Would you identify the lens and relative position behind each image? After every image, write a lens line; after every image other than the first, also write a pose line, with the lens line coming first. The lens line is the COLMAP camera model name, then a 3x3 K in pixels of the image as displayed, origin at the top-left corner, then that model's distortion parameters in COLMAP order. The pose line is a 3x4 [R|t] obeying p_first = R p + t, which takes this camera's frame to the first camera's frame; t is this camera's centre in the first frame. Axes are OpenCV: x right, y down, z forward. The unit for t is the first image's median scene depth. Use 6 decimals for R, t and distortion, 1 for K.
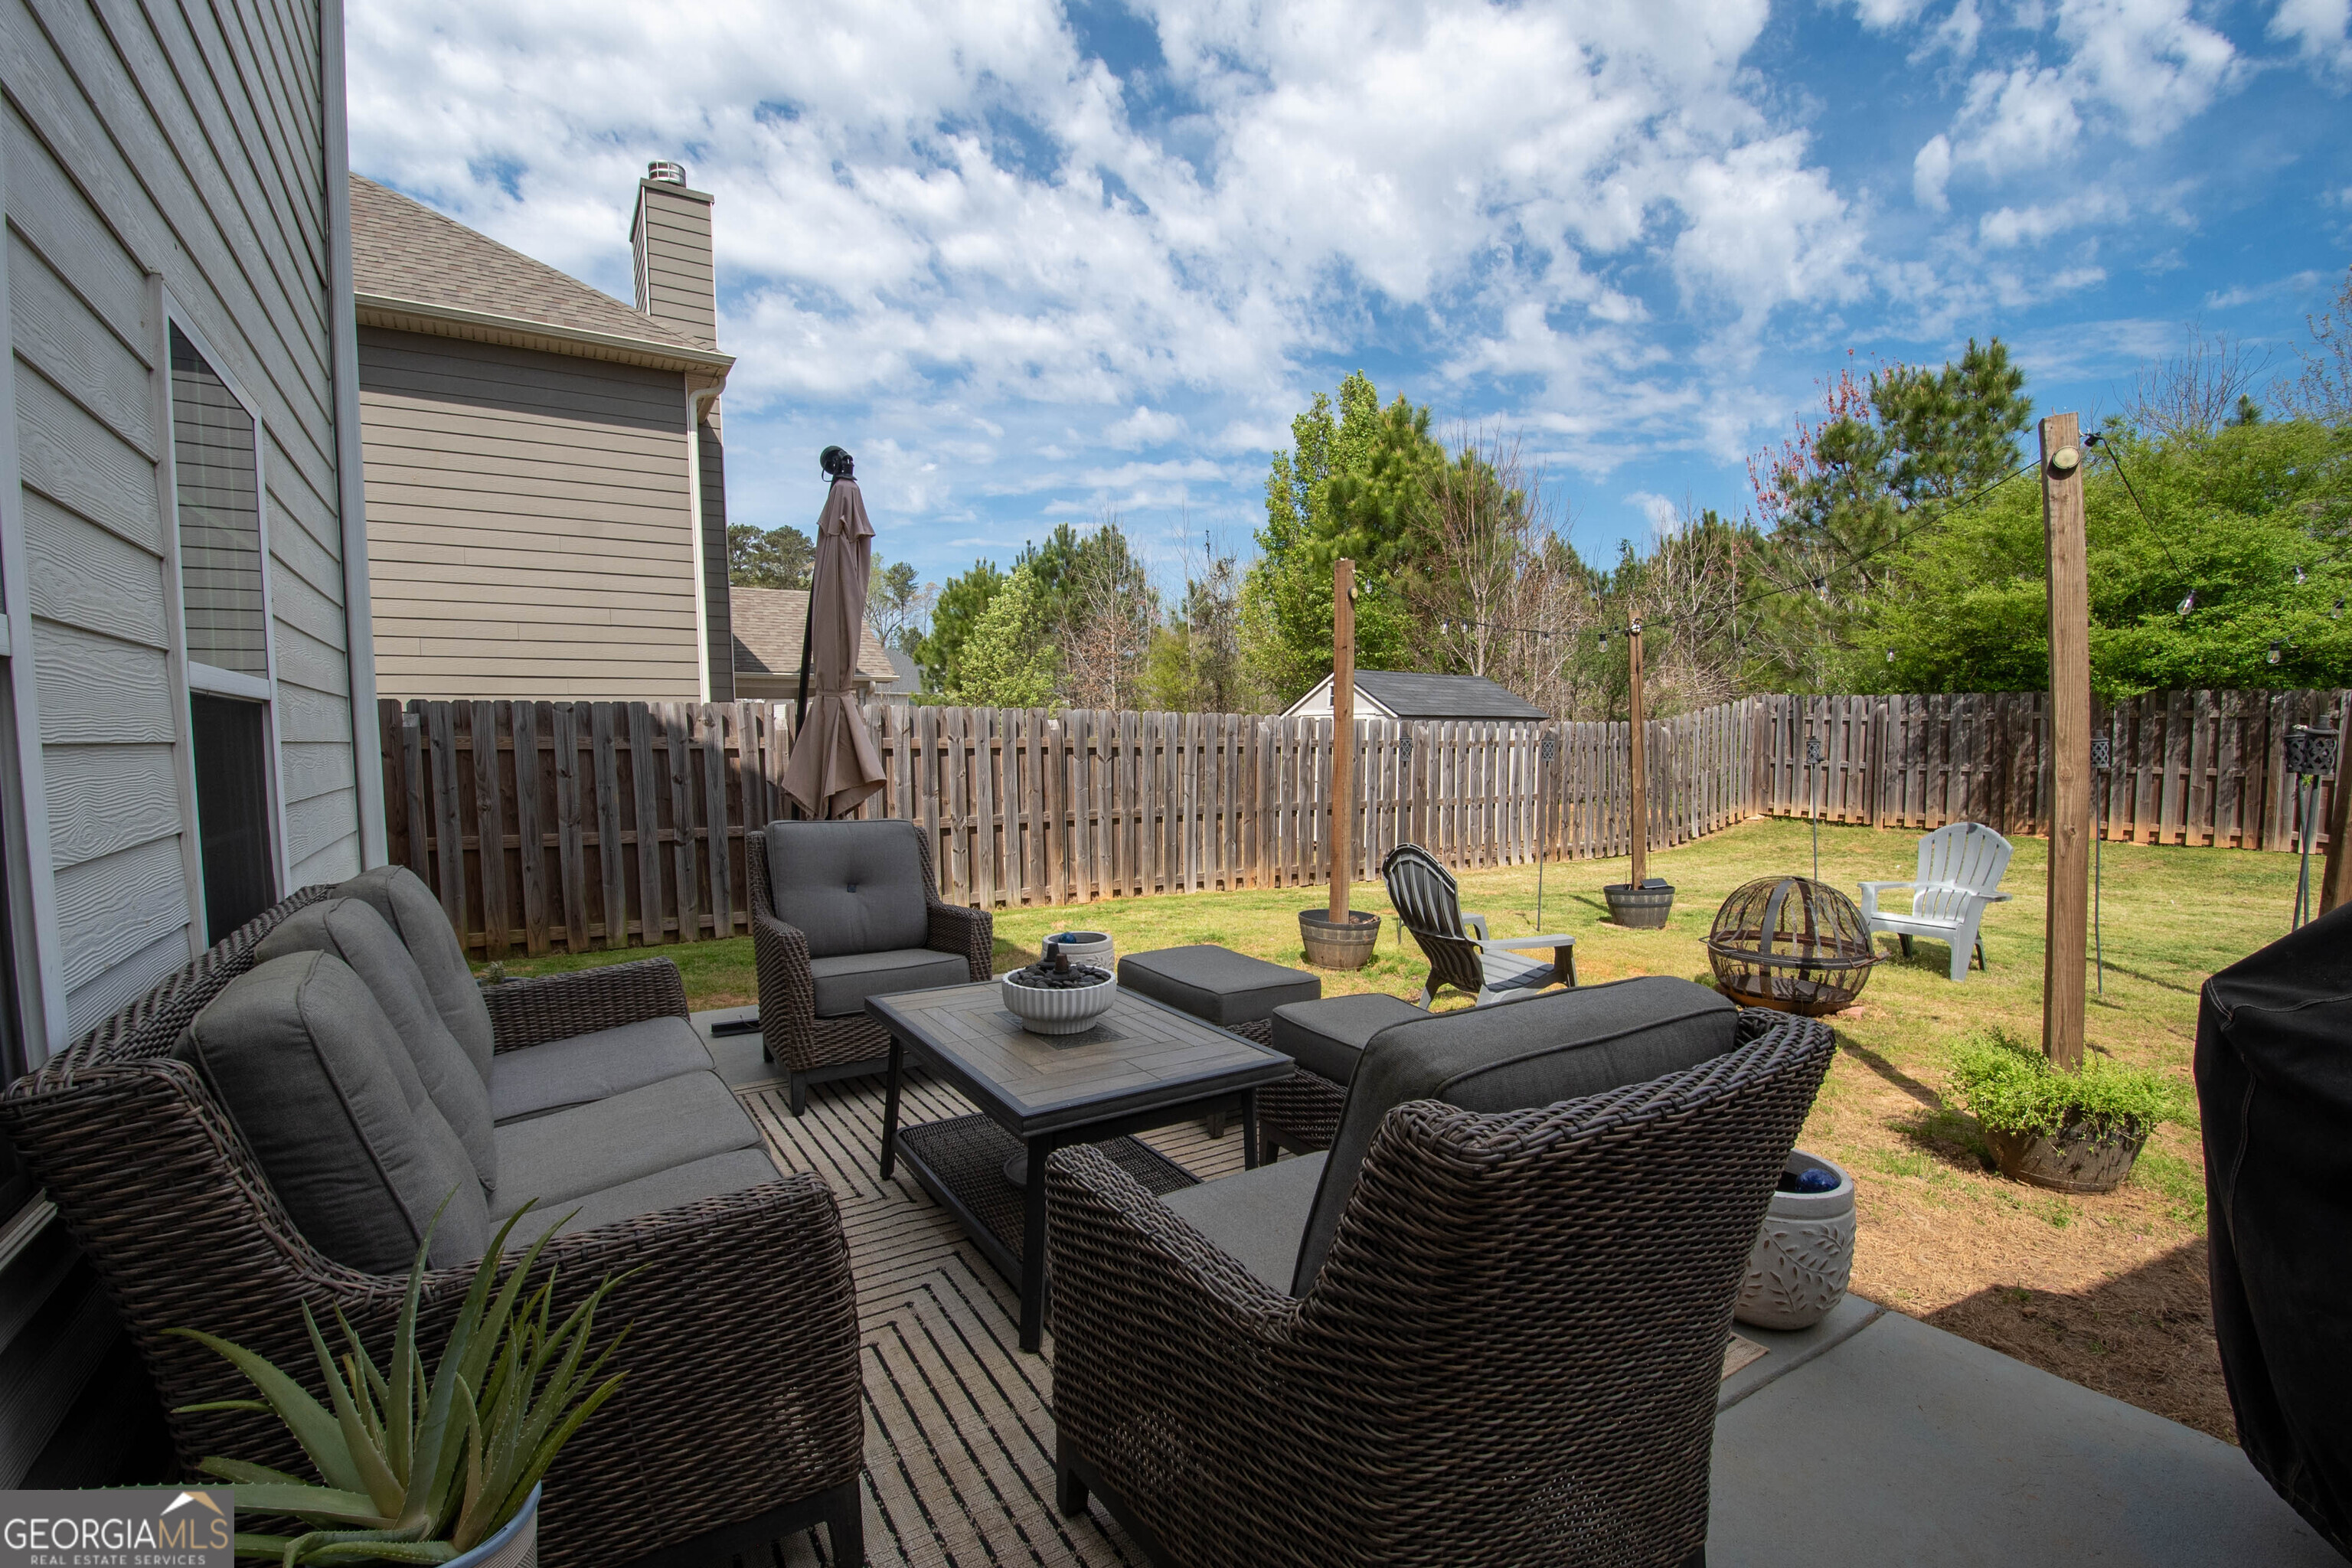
lens RADIAL K [[1040.9, 0, 1178.4], [0, 1040.9, 814.2], [0, 0, 1]] dist [0.013889, -0.019889]
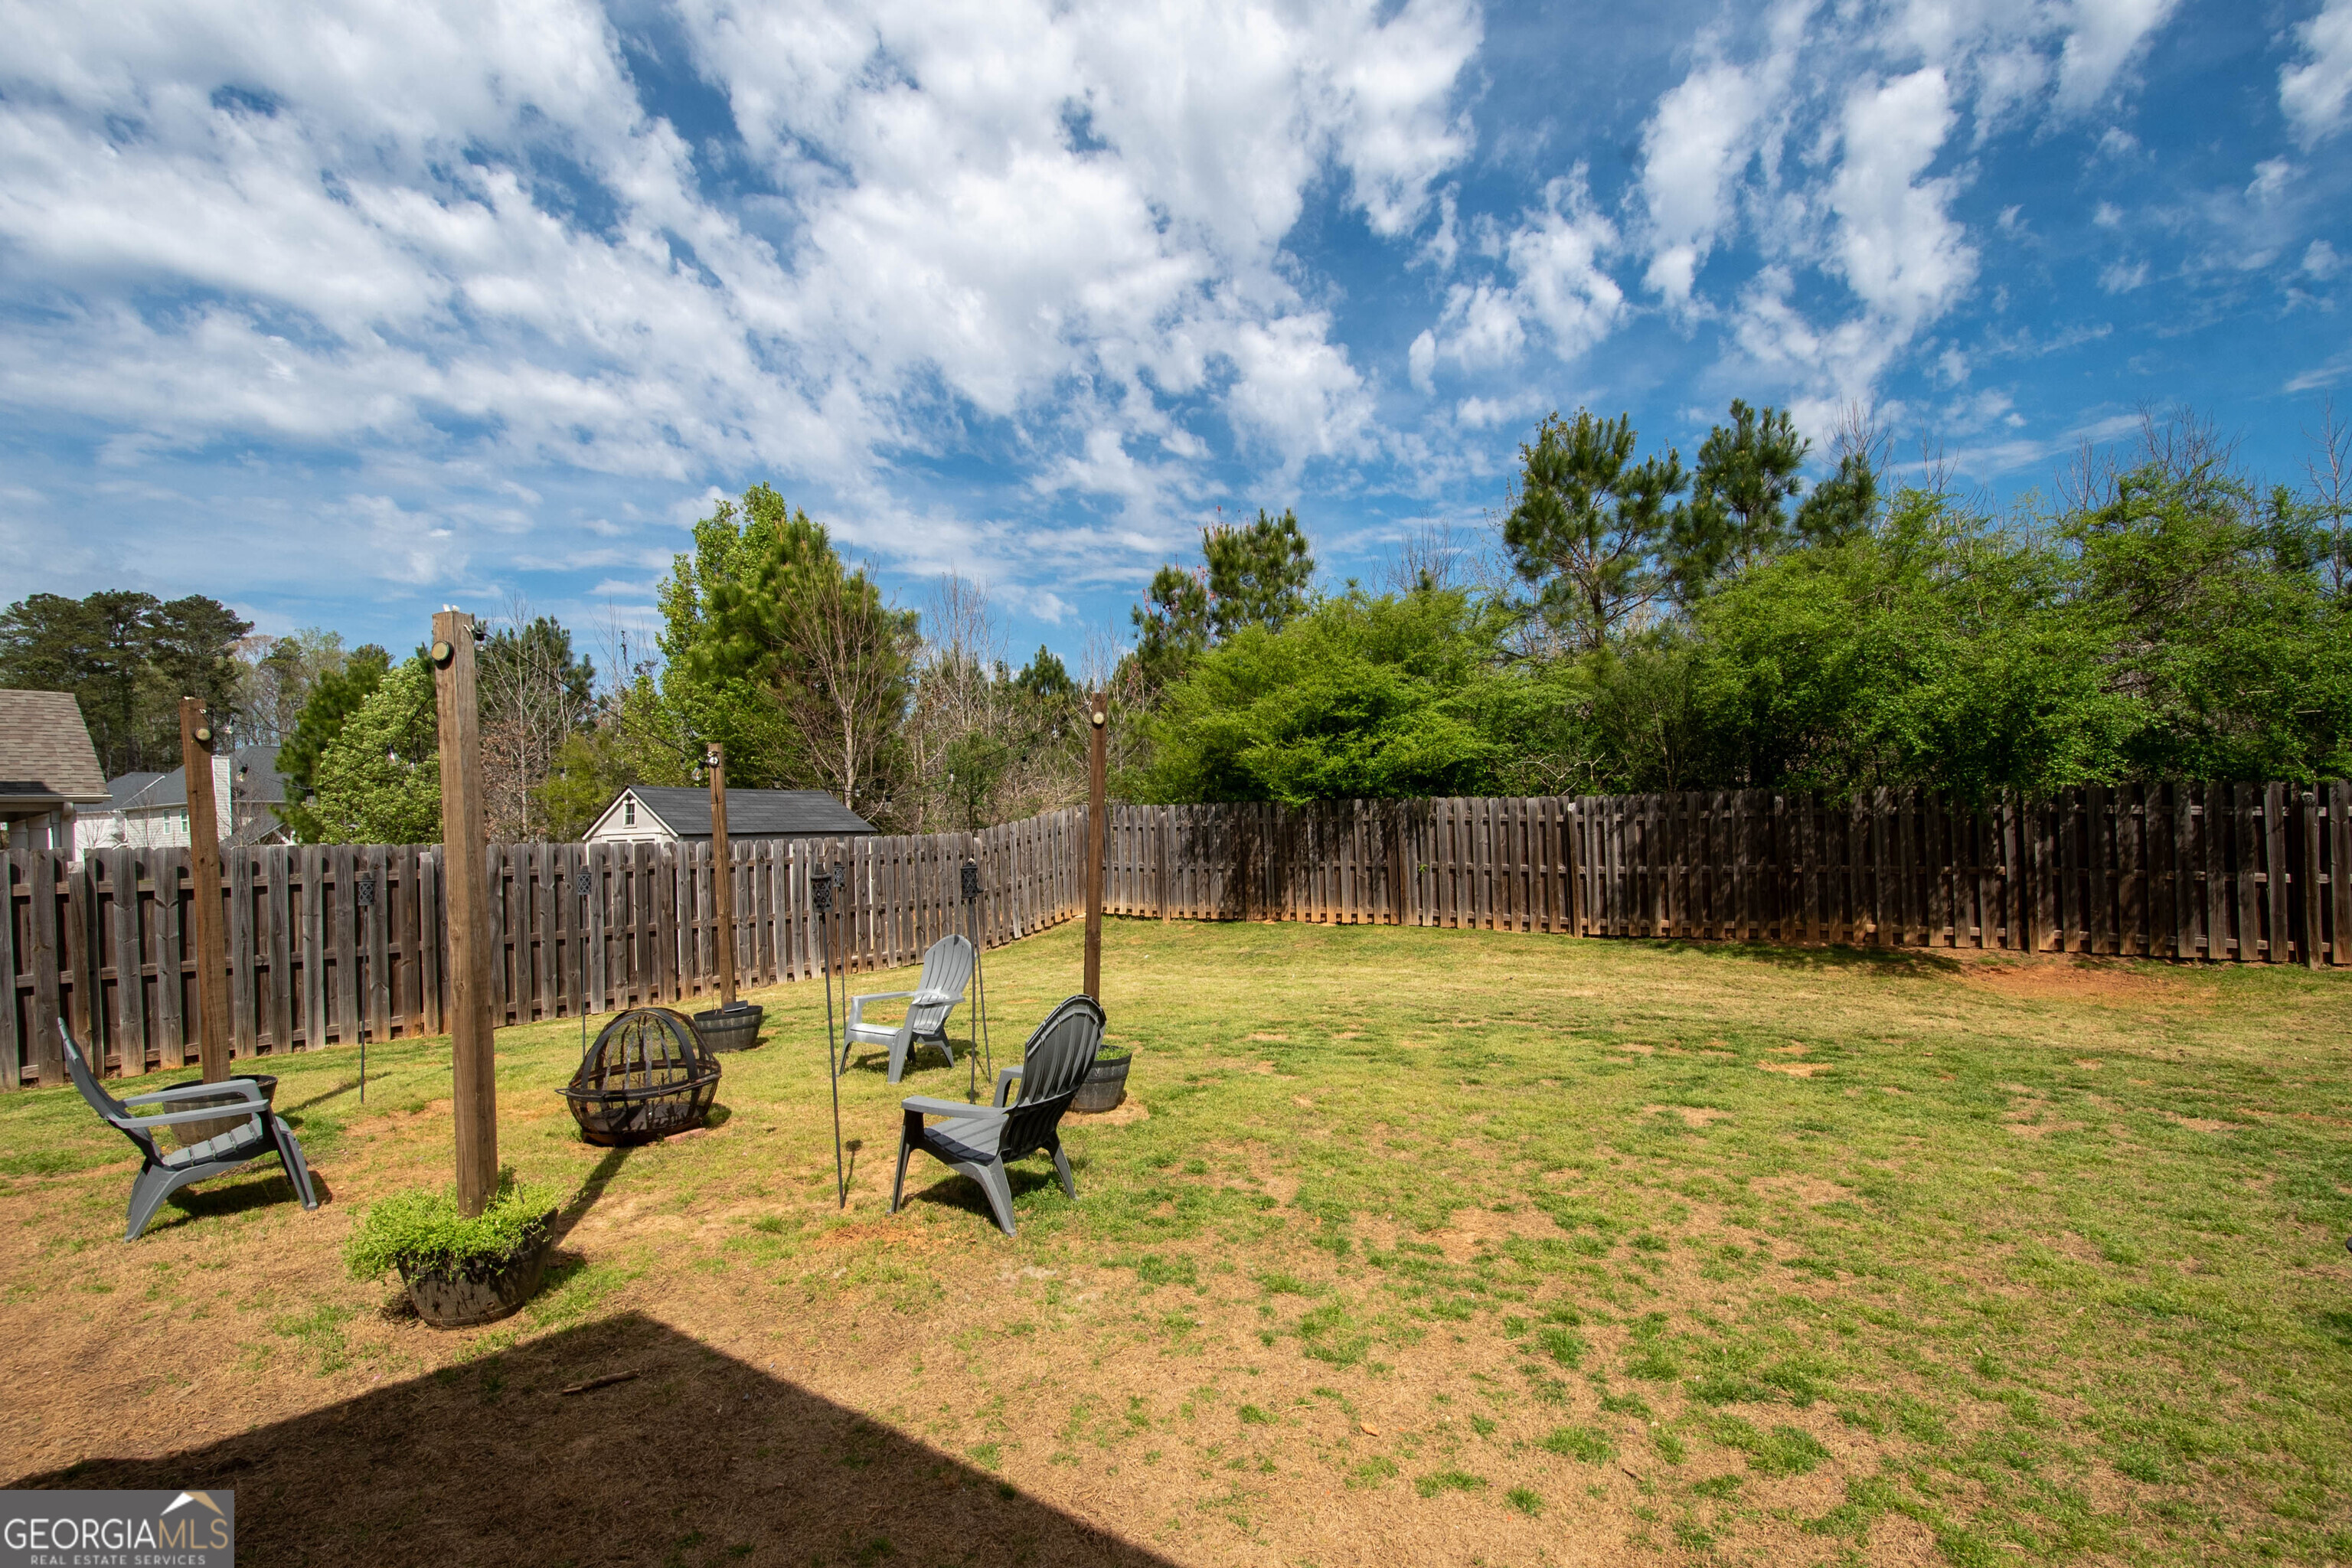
lens RADIAL K [[1051.3, 0, 1176.0], [0, 1051.3, 784.0], [0, 0, 1]] dist [0.004300, -0.017178]
pose [[0.925073, -0.009187, 0.379678, 0.282927], [0.055373, 0.992287, -0.110904, -0.007620], [-0.375731, 0.123618, 0.918447, -0.087704]]
